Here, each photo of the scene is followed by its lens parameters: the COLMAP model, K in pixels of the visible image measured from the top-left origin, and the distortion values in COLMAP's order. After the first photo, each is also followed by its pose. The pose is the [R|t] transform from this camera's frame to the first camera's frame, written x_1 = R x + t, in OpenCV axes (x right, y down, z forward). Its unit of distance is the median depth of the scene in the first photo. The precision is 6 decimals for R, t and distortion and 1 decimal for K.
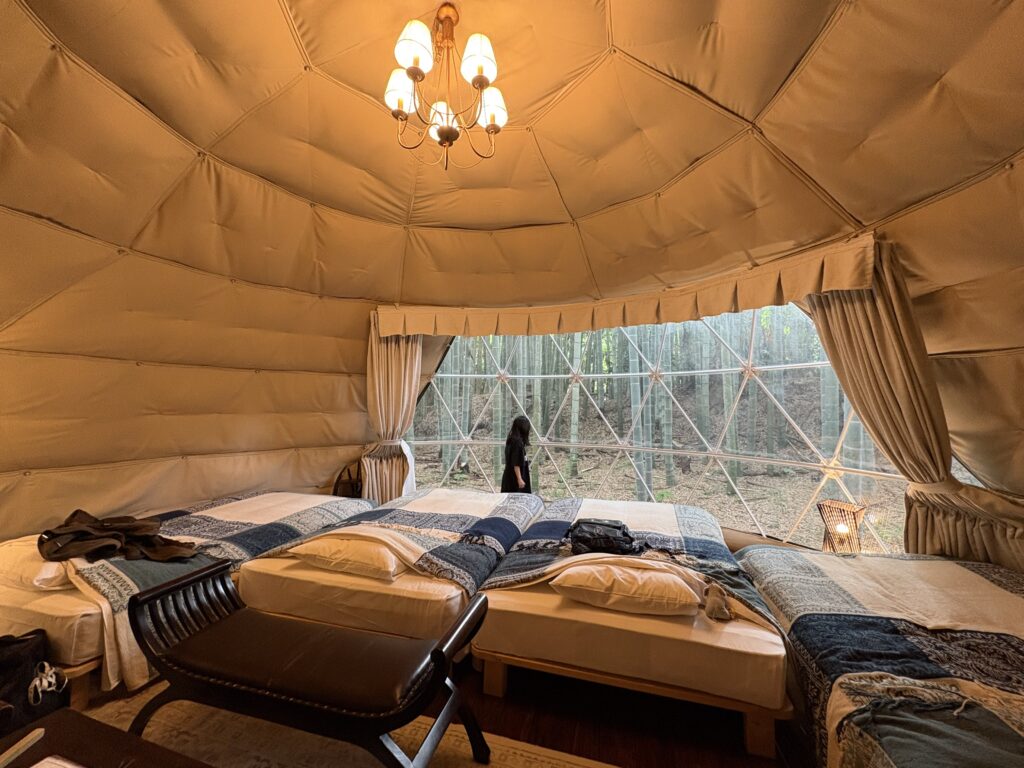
lens RADIAL K [[406.5, 0, 512.5], [0, 406.5, 383.6], [0, 0, 1]] dist [-0.001261, -0.000017]
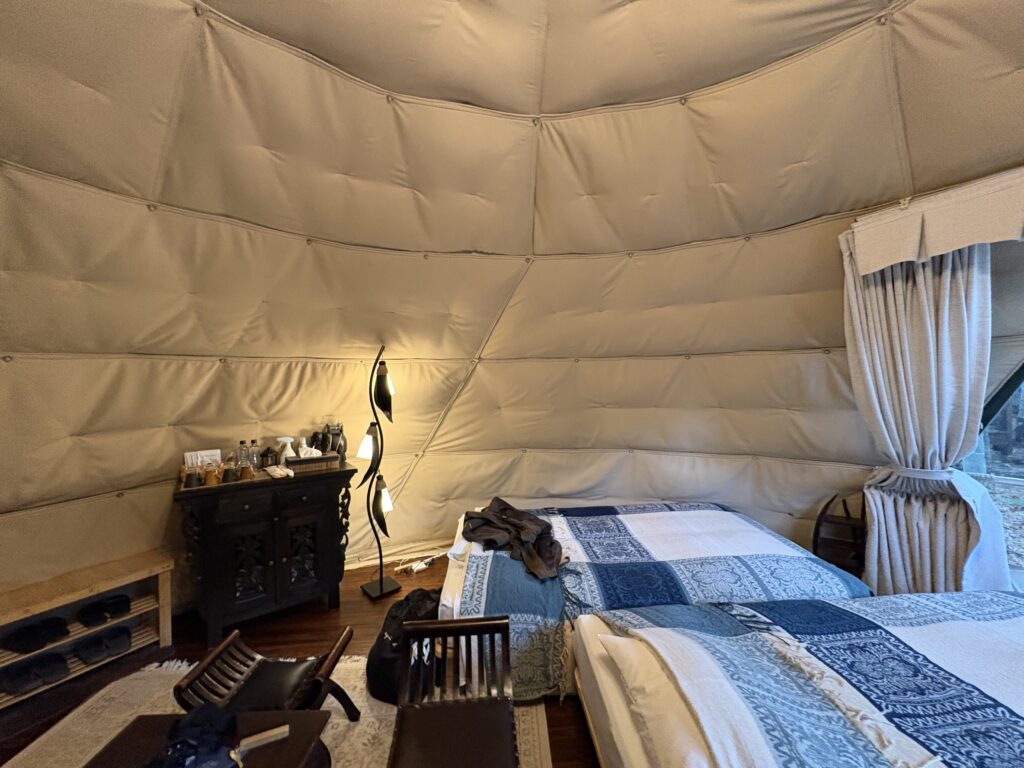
lens RADIAL K [[406.5, 0, 517.2], [0, 406.5, 383.8], [0, 0, 1]] dist [-0.001261, -0.000017]
pose [[0.328969, -0.001921, -0.944339, 0.023123], [0.067772, 0.997467, 0.021580, -0.017077], [0.941906, -0.071099, 0.328266, 0.395045]]
